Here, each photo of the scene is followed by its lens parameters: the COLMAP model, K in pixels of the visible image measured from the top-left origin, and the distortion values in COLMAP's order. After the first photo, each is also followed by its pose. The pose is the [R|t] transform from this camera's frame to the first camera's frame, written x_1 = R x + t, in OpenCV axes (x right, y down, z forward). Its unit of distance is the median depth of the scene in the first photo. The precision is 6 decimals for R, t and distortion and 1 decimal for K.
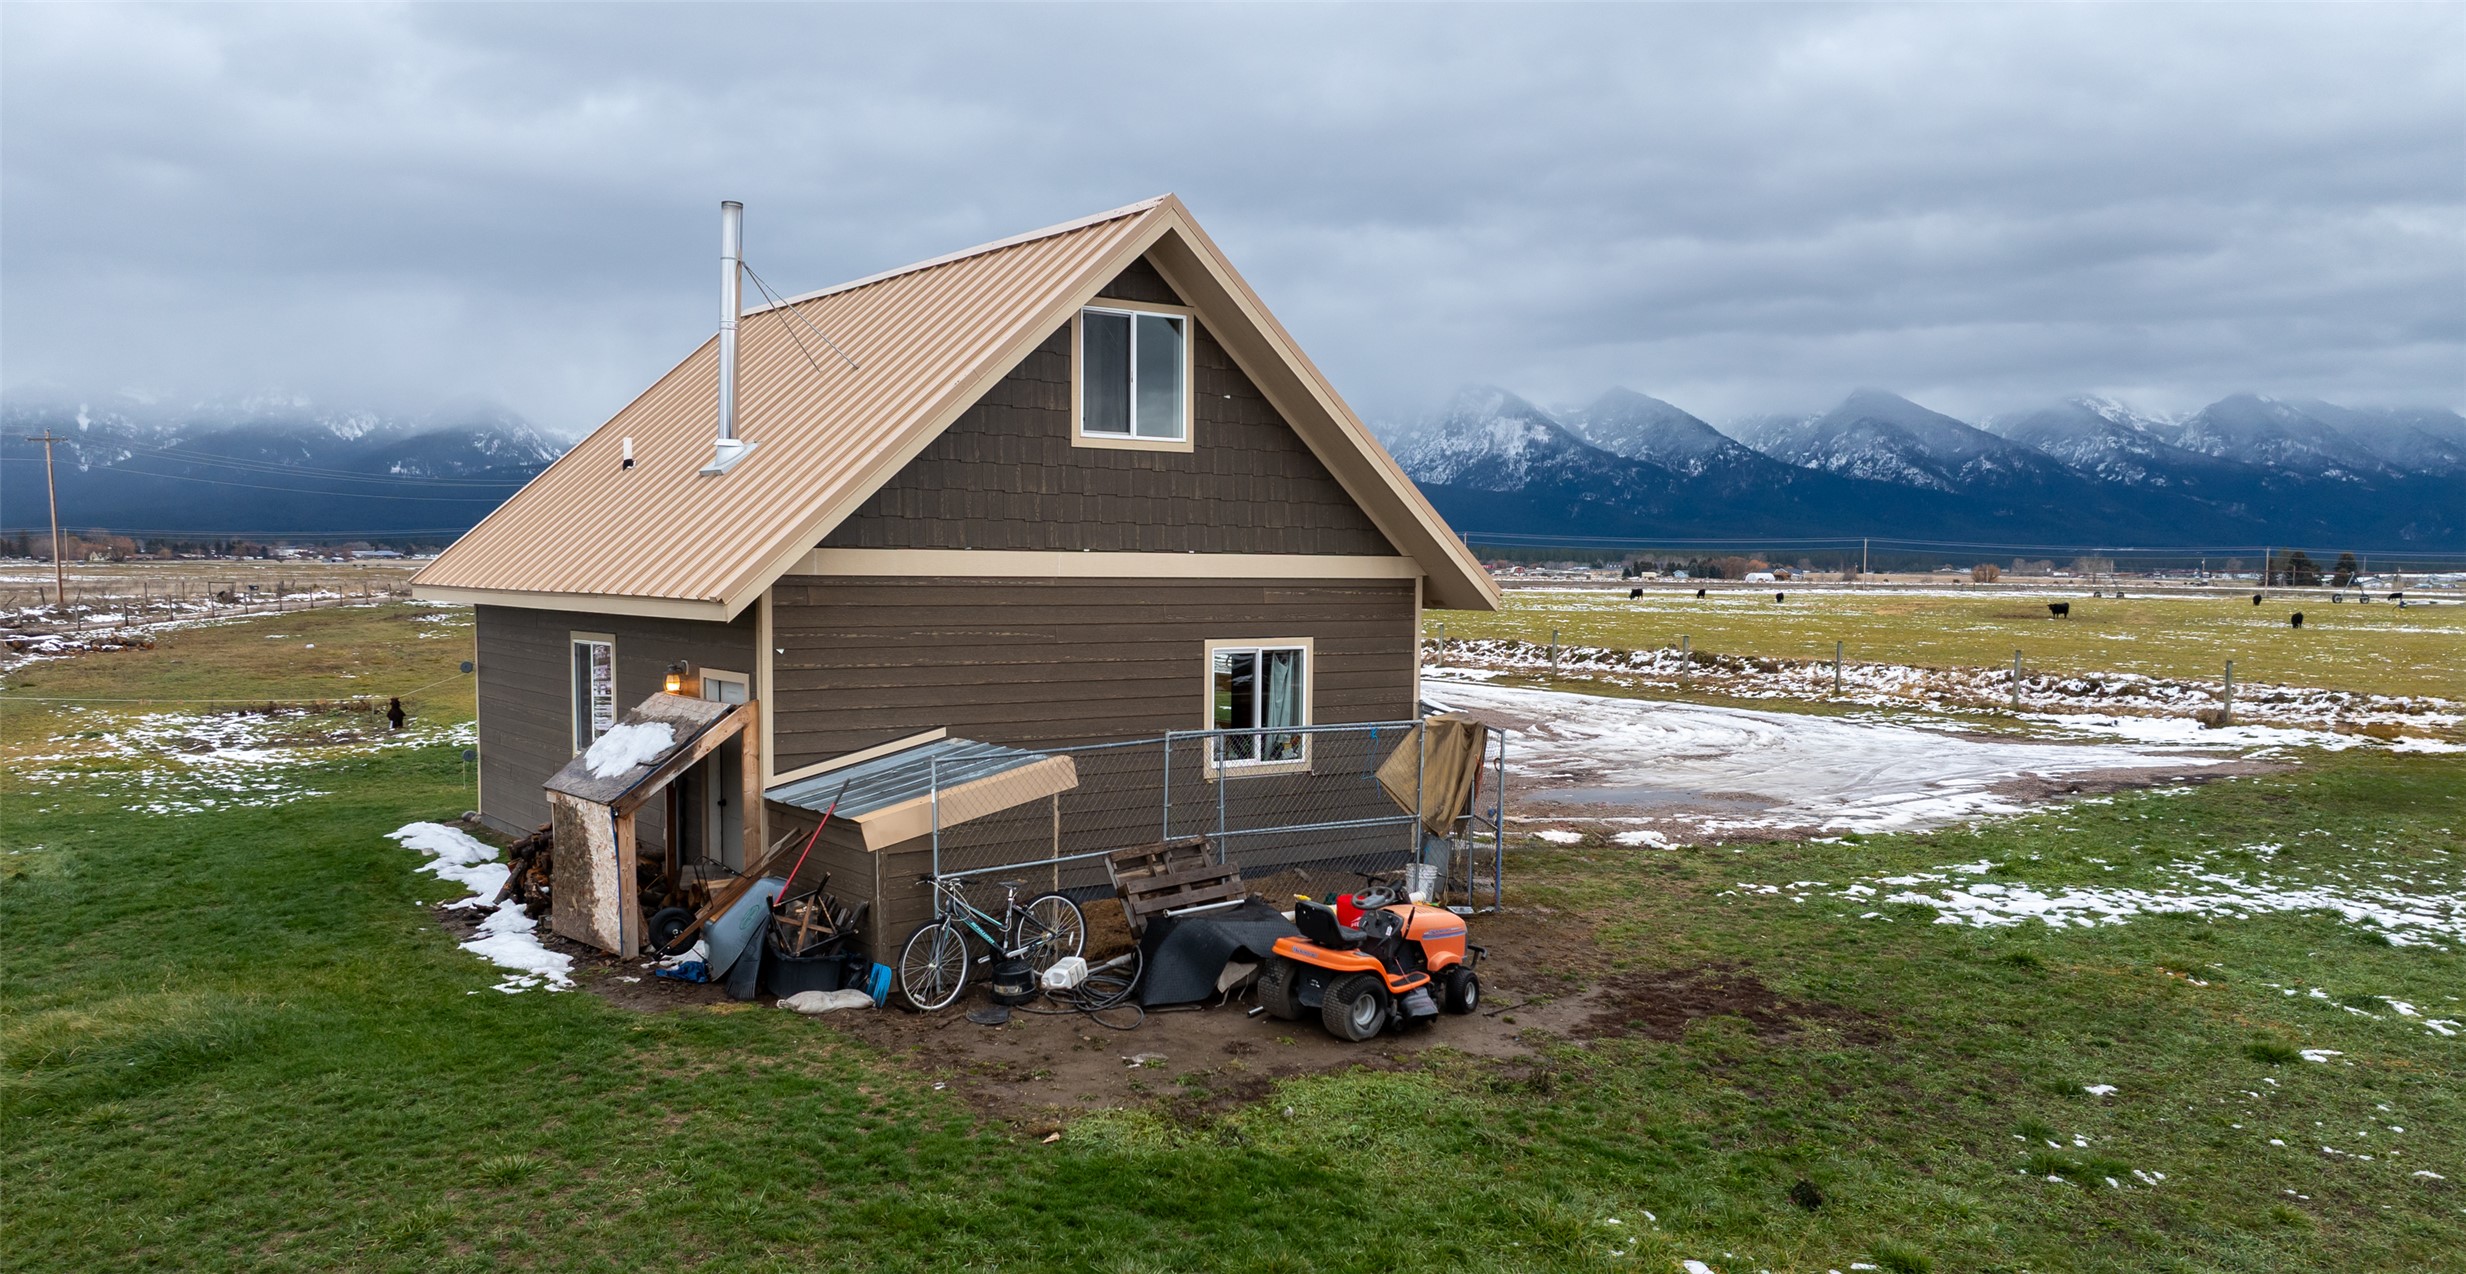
lens RADIAL K [[1839.0, 0, 1225.1], [0, 1839.0, 698.3], [0, 0, 1]] dist [-0.015134, -0.008316]
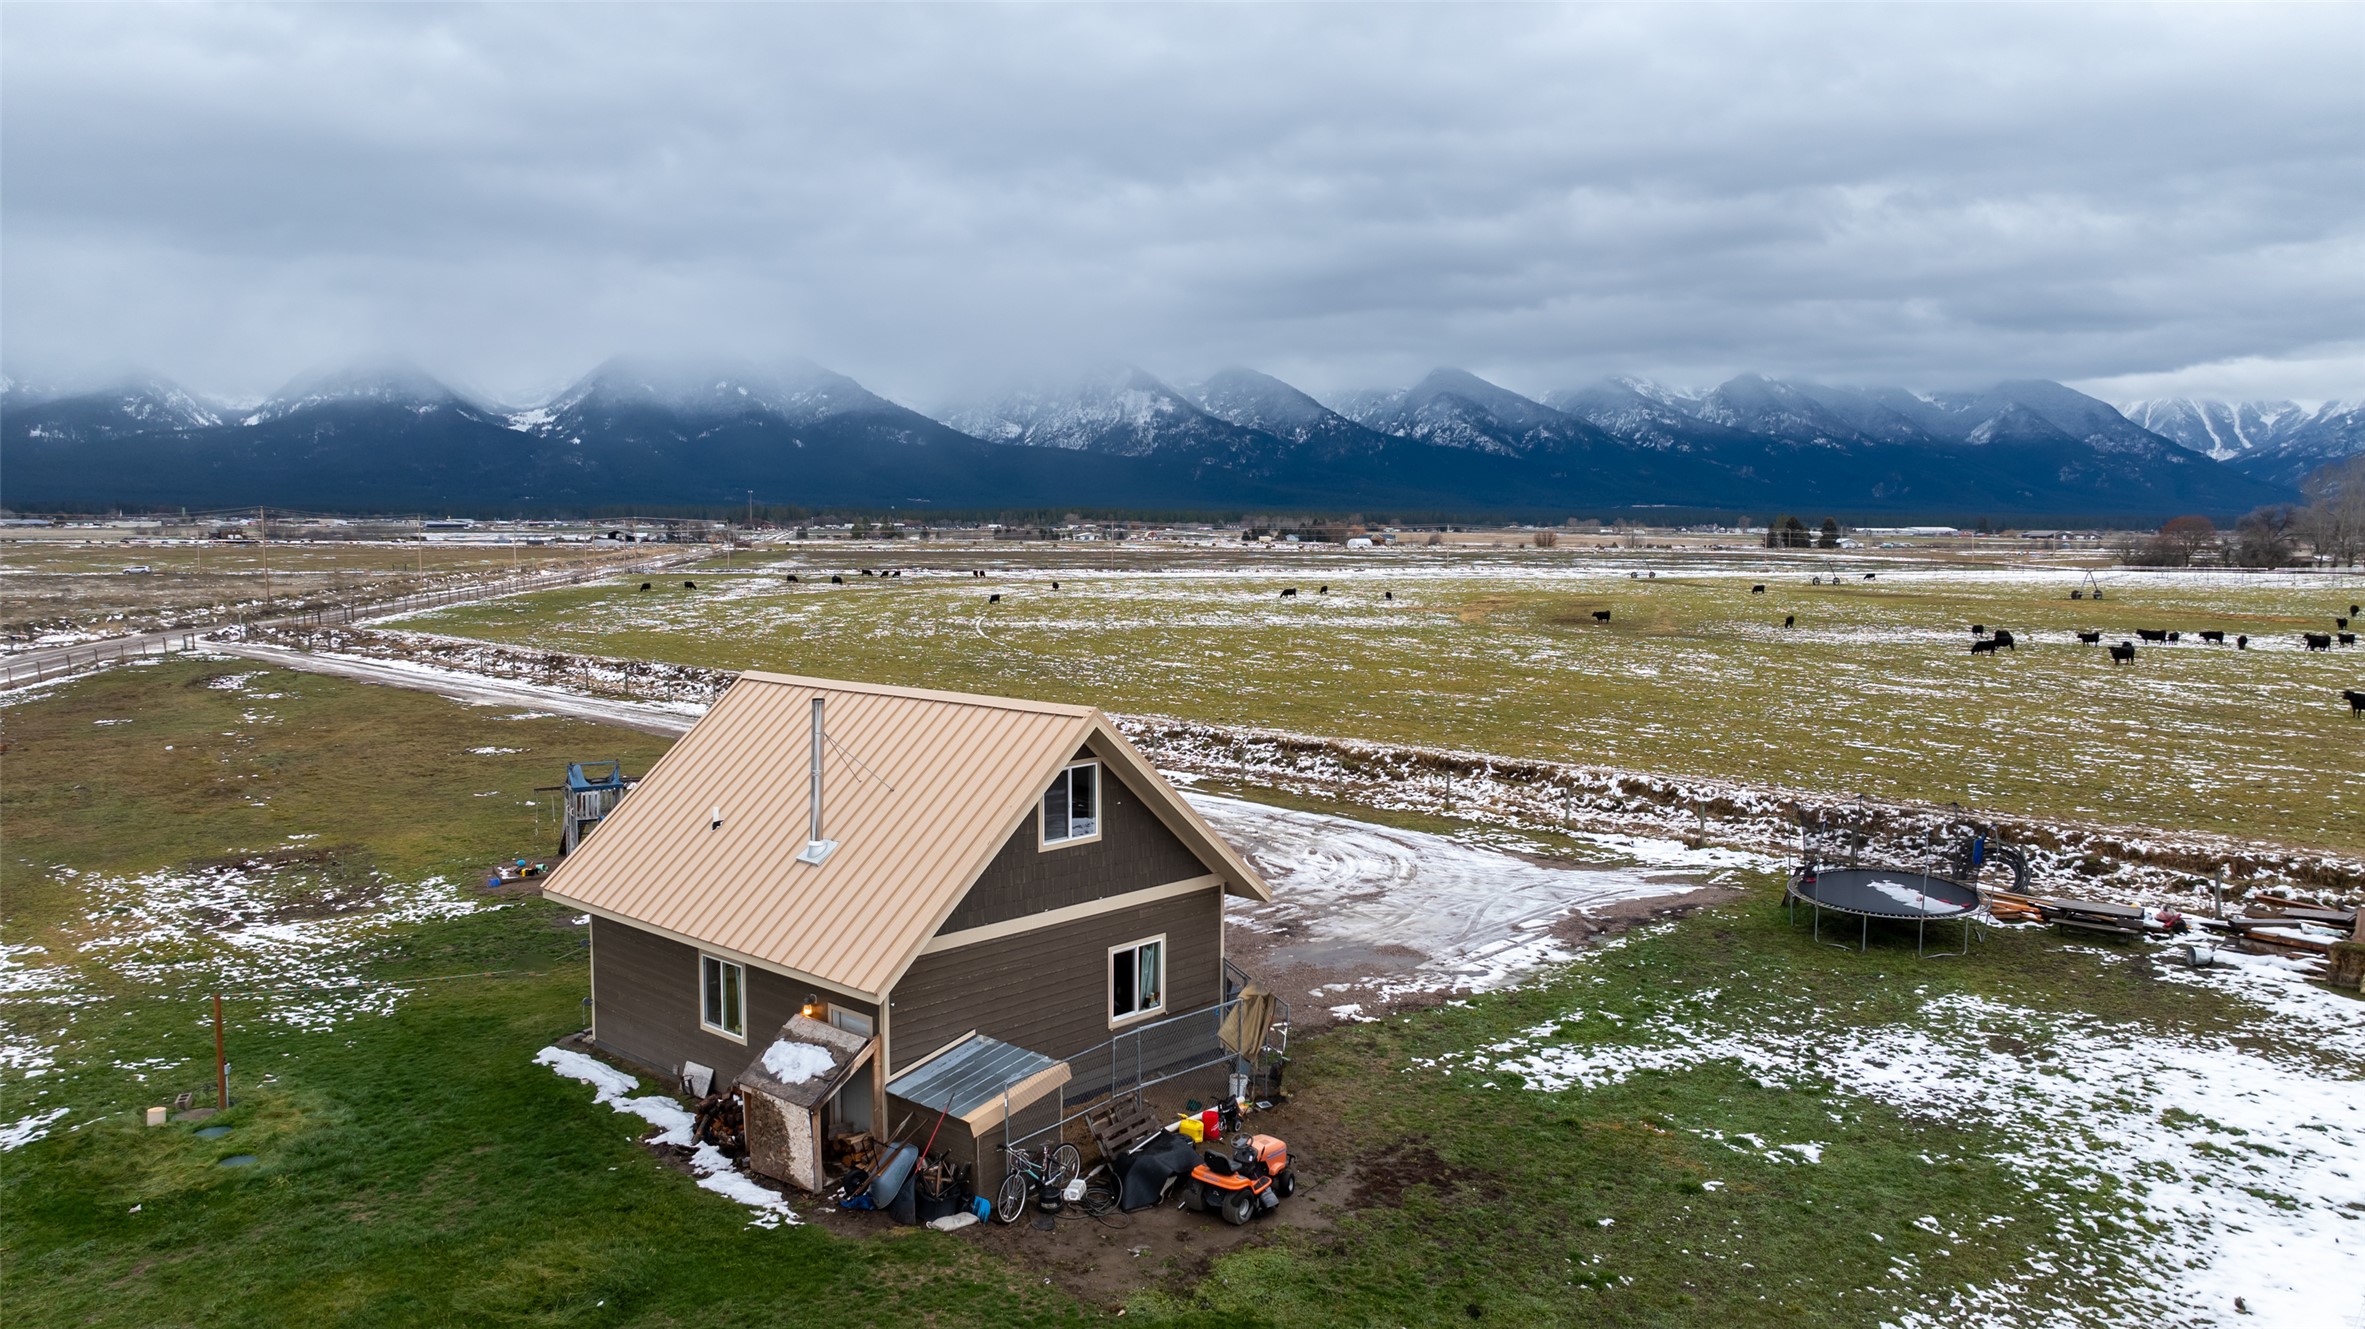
lens RADIAL K [[1667.2, 0, 1183.8], [0, 1667.2, 646.2], [0, 0, 1]] dist [0.000770, -0.039241]
pose [[0.983958, -0.019357, 0.177348, -0.223196], [0.019027, 0.999813, 0.003562, -0.333849], [-0.177383, -0.000130, 0.984142, -0.551249]]
